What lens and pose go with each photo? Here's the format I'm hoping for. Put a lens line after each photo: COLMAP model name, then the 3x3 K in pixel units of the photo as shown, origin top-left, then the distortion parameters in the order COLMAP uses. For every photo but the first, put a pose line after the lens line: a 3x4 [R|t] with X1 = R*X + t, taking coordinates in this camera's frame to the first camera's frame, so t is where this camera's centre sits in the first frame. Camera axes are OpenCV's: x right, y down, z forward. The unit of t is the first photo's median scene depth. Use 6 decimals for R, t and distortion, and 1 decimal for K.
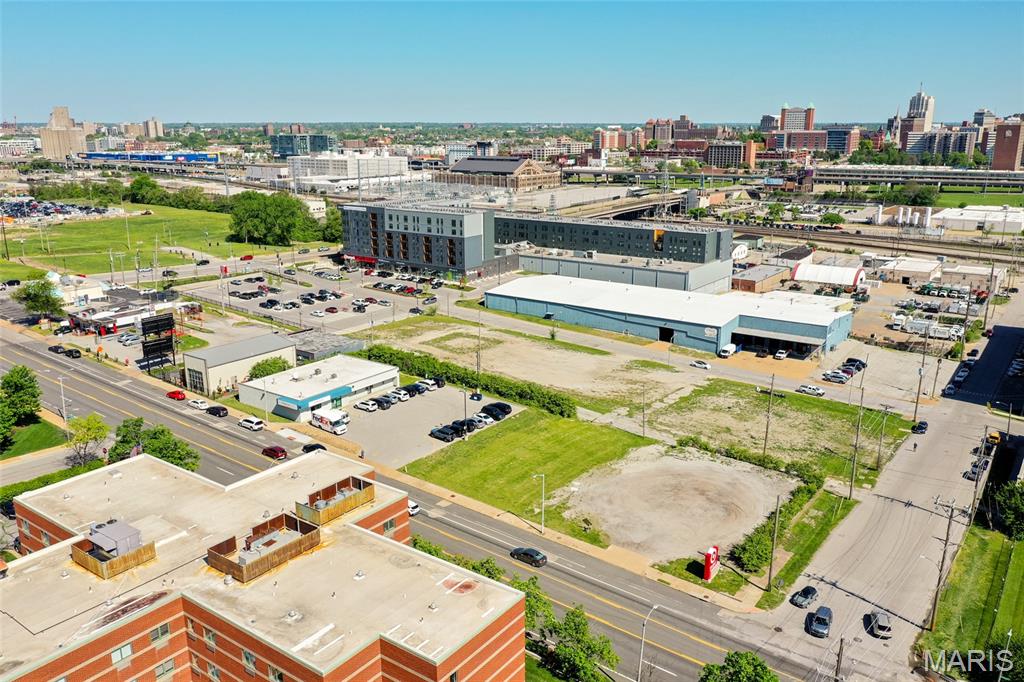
lens RADIAL K [[809.9, 0, 512.0], [0, 809.9, 341.0], [0, 0, 1]] dist [0.003550, -0.000060]
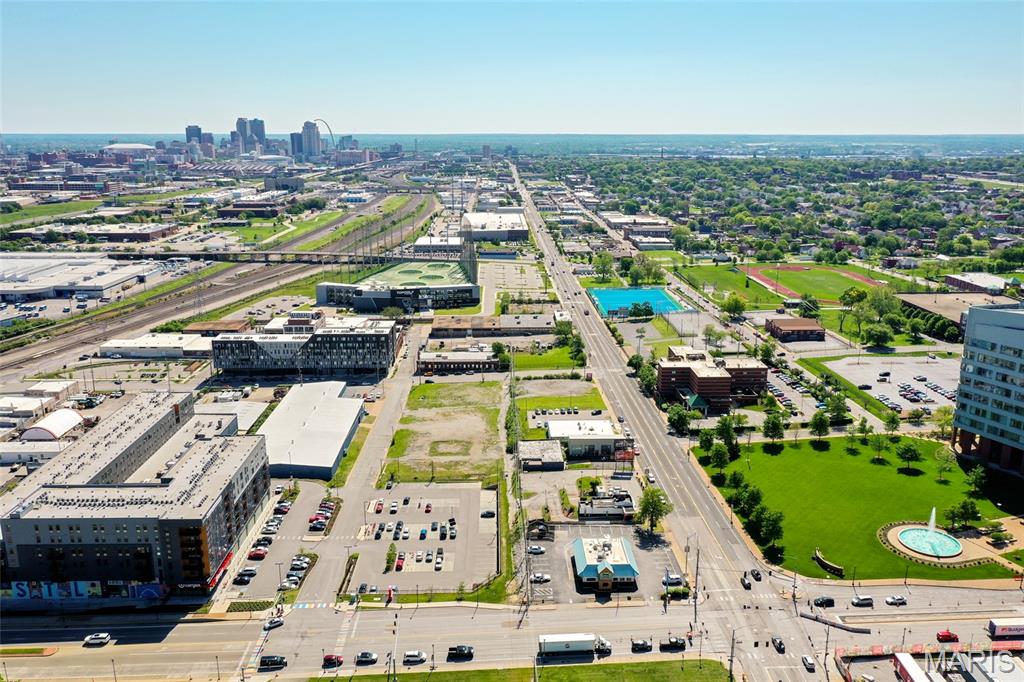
lens RADIAL K [[801.9, 0, 512.0], [0, 801.9, 341.0], [0, 0, 1]] dist [0.002391, 0.001630]
pose [[-0.606349, -0.197844, 0.770194, -1.300058], [0.203517, 0.897687, 0.390817, -0.773973], [-0.768715, 0.393719, -0.504047, 1.631210]]
